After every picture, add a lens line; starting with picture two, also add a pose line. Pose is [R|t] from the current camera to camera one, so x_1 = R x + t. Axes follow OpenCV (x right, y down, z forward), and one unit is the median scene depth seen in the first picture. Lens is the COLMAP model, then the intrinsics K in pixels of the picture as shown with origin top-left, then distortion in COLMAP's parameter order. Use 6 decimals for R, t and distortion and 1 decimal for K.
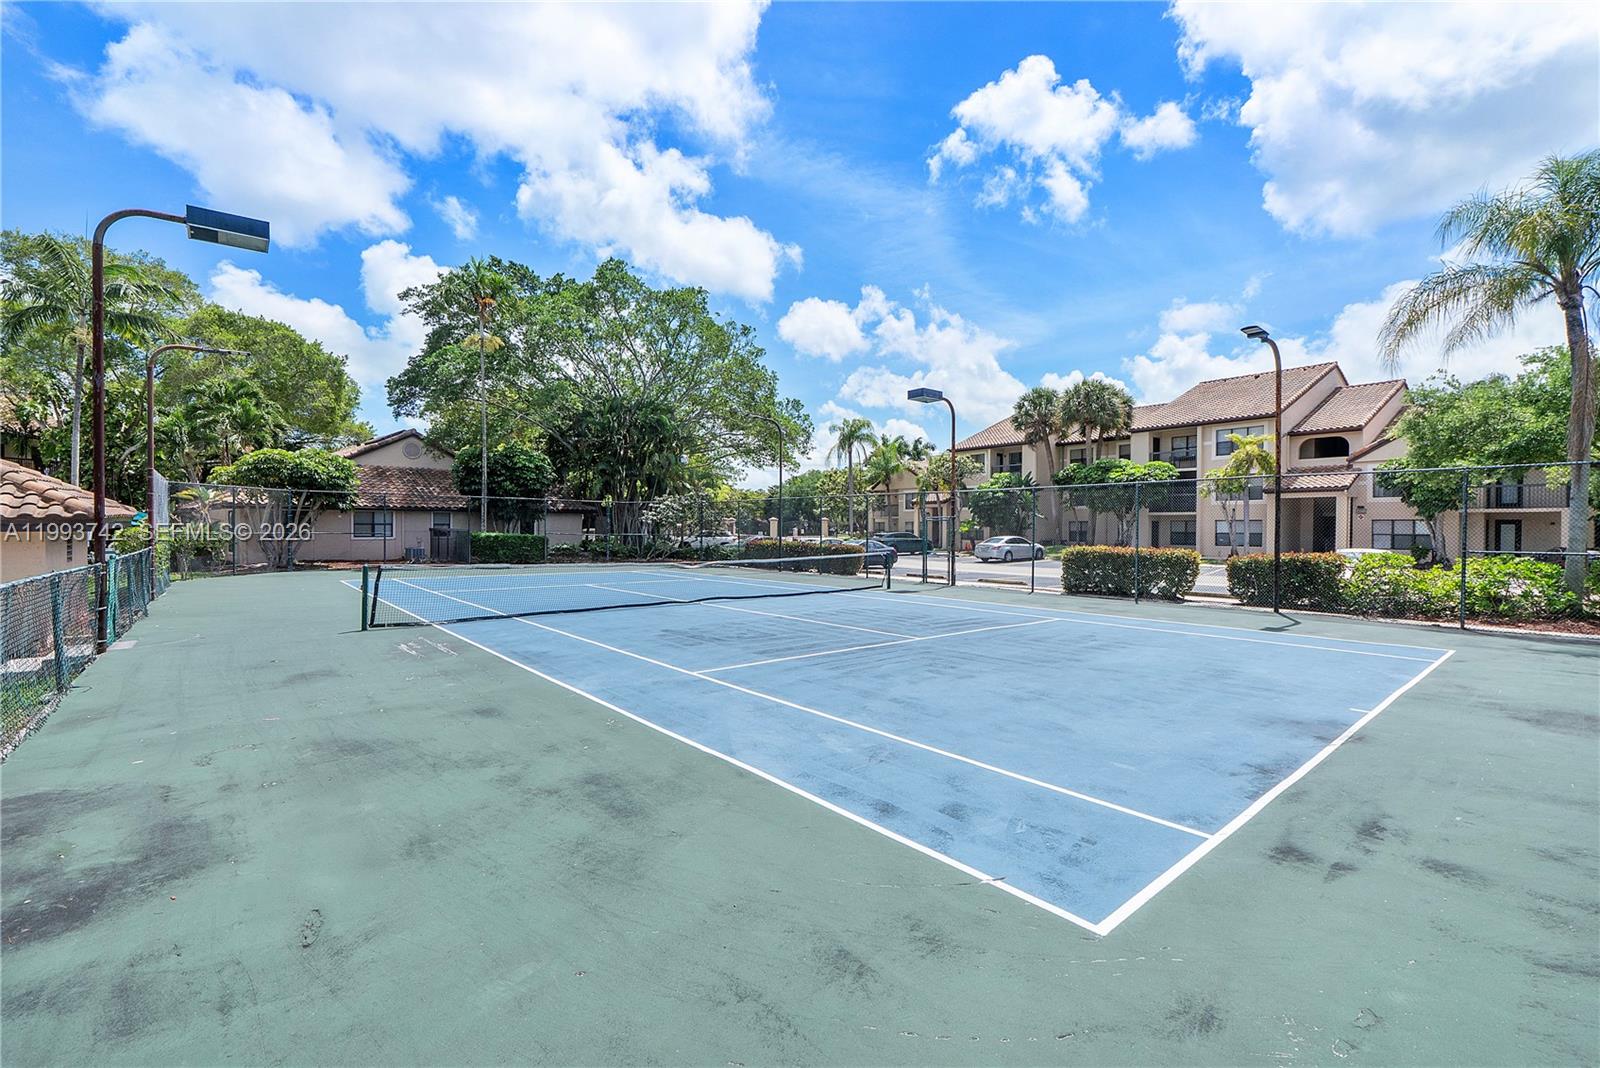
lens RADIAL K [[701.0, 0, 800.4], [0, 701.0, 530.4], [0, 0, 1]] dist [-0.001734, -0.000317]
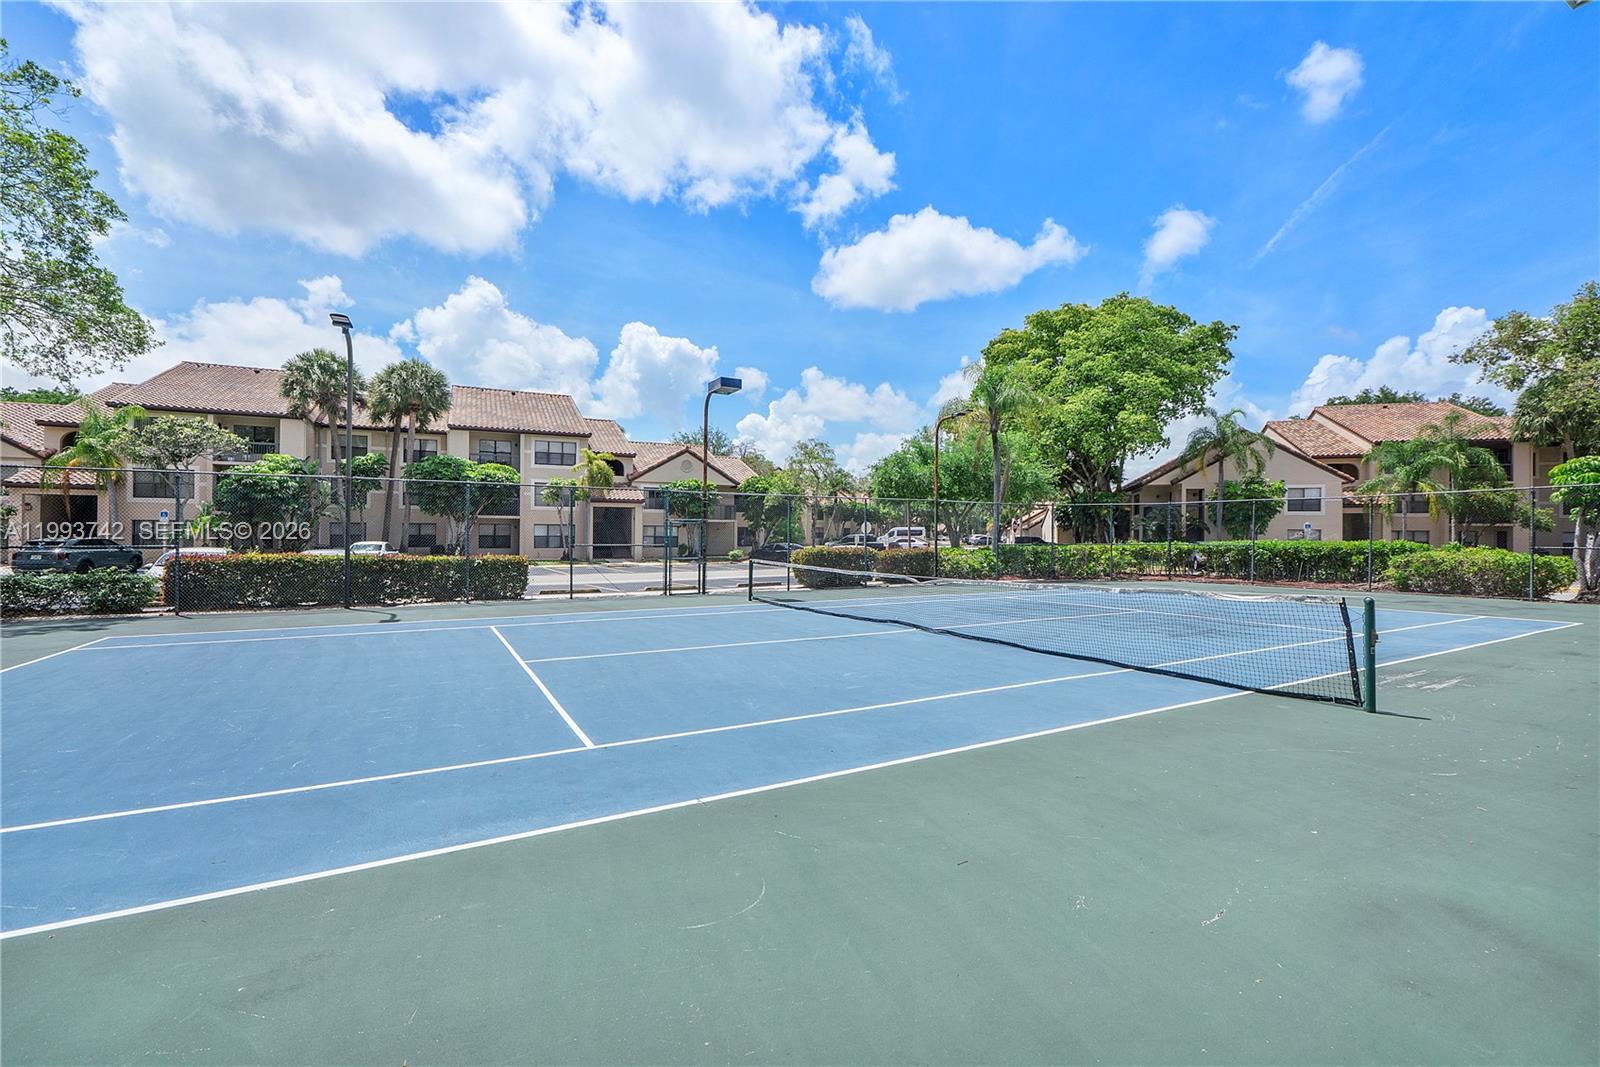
lens RADIAL K [[701.0, 0, 800.4], [0, 701.0, 529.9], [0, 0, 1]] dist [-0.001734, -0.000317]
pose [[0.132083, -0.000034, 0.991239, -0.456954], [0.003854, 0.999992, -0.000480, -0.004245], [-0.991231, 0.003884, 0.132082, 0.503573]]
